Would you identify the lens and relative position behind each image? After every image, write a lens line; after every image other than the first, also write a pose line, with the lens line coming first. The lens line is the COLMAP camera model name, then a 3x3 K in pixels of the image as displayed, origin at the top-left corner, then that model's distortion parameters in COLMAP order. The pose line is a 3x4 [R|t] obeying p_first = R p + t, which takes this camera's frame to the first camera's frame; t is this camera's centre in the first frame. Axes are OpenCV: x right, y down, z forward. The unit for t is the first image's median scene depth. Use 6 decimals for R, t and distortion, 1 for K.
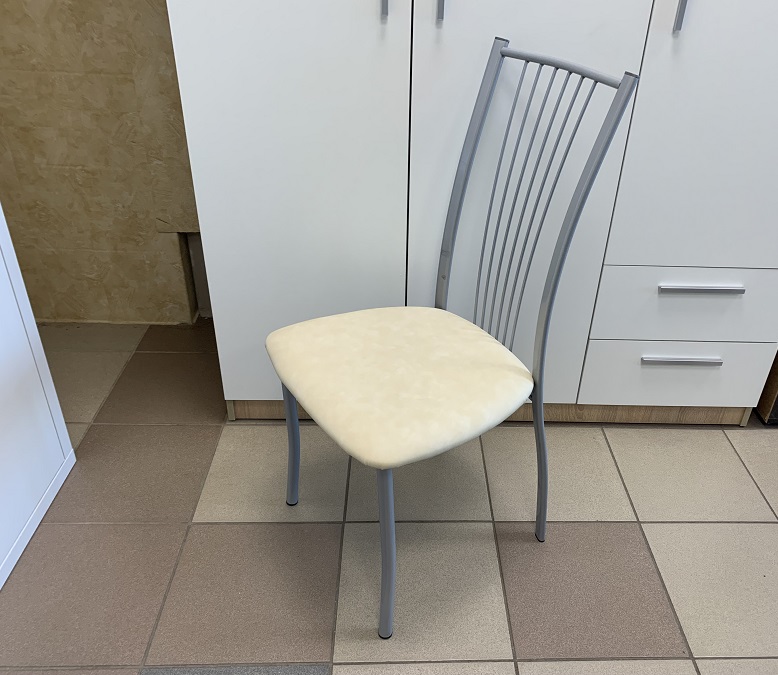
lens RADIAL K [[691.6, 0, 431.7], [0, 691.6, 330.1], [0, 0, 1]] dist [0.001328, 0.008291]
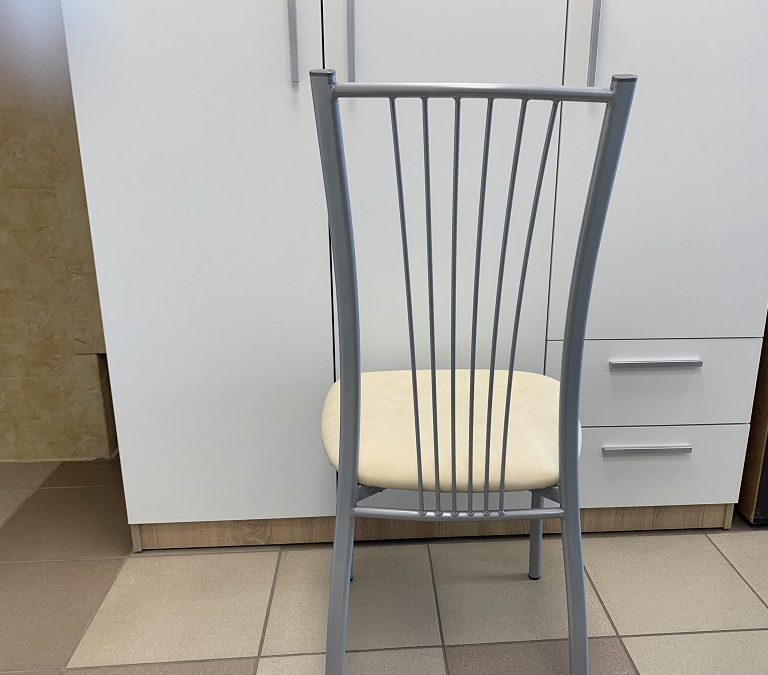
lens RADIAL K [[692.6, 0, 433.6], [0, 692.6, 343.4], [0, 0, 1]] dist [0.000755, 0.006366]
pose [[0.998242, -0.043381, 0.040387, 0.055101], [0.052366, 0.964692, -0.258123, 0.130247], [-0.027763, 0.259784, 0.965268, 0.105087]]
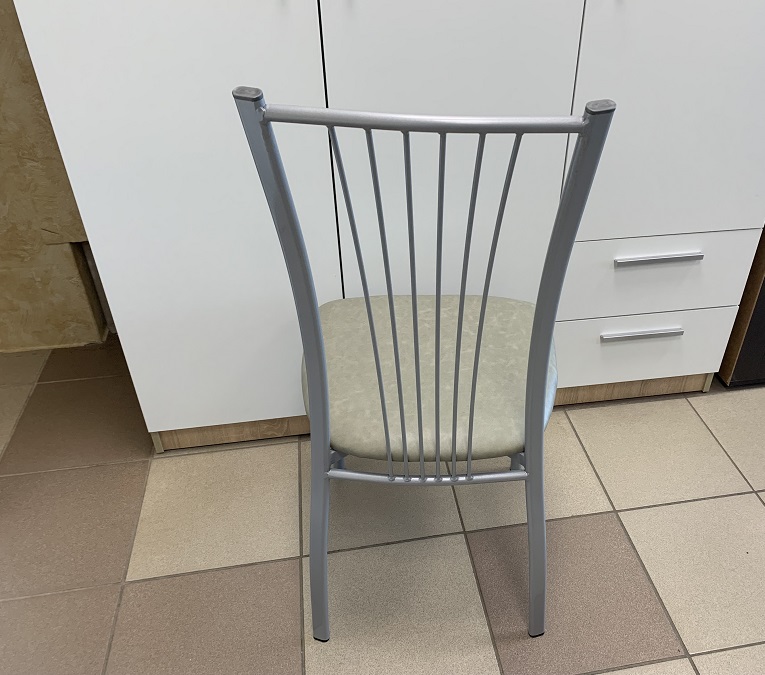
lens RADIAL K [[689.9, 0, 447.8], [0, 689.9, 335.0], [0, 0, 1]] dist [0.000755, 0.006366]
pose [[0.988392, -0.105857, 0.108979, -0.005077], [0.098731, 0.992730, 0.068848, -0.046622], [-0.115475, -0.057289, 0.991657, 0.093838]]
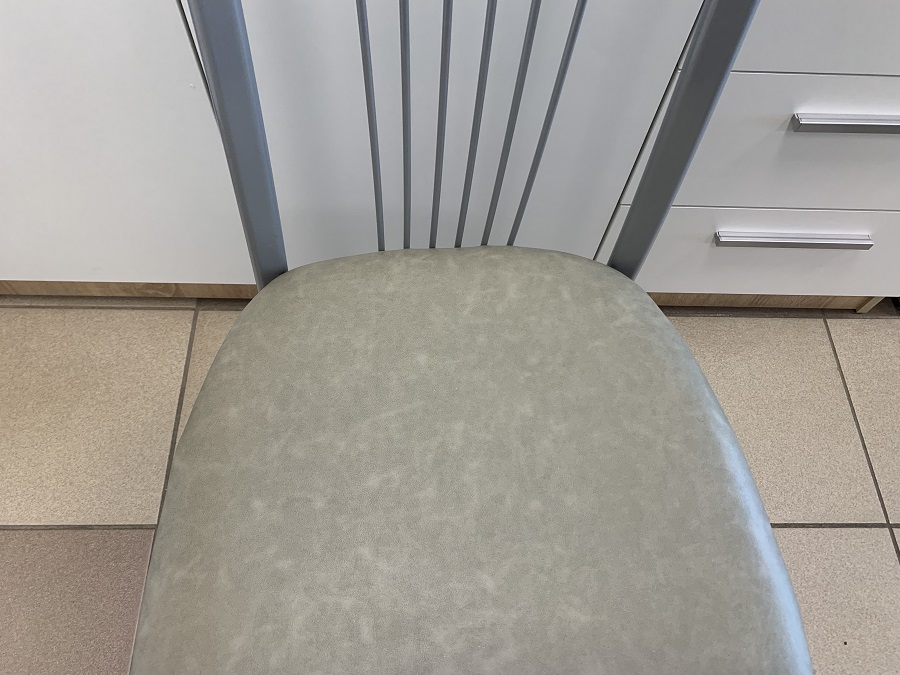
lens RADIAL K [[670.5, 0, 450.9], [0, 670.5, 334.5], [0, 0, 1]] dist [0.005013, -0.001498]
pose [[0.999729, 0.020241, -0.011503, 0.116674], [-0.011388, 0.856089, 0.516703, -0.150639], [0.020306, -0.516432, 0.856087, 0.537636]]
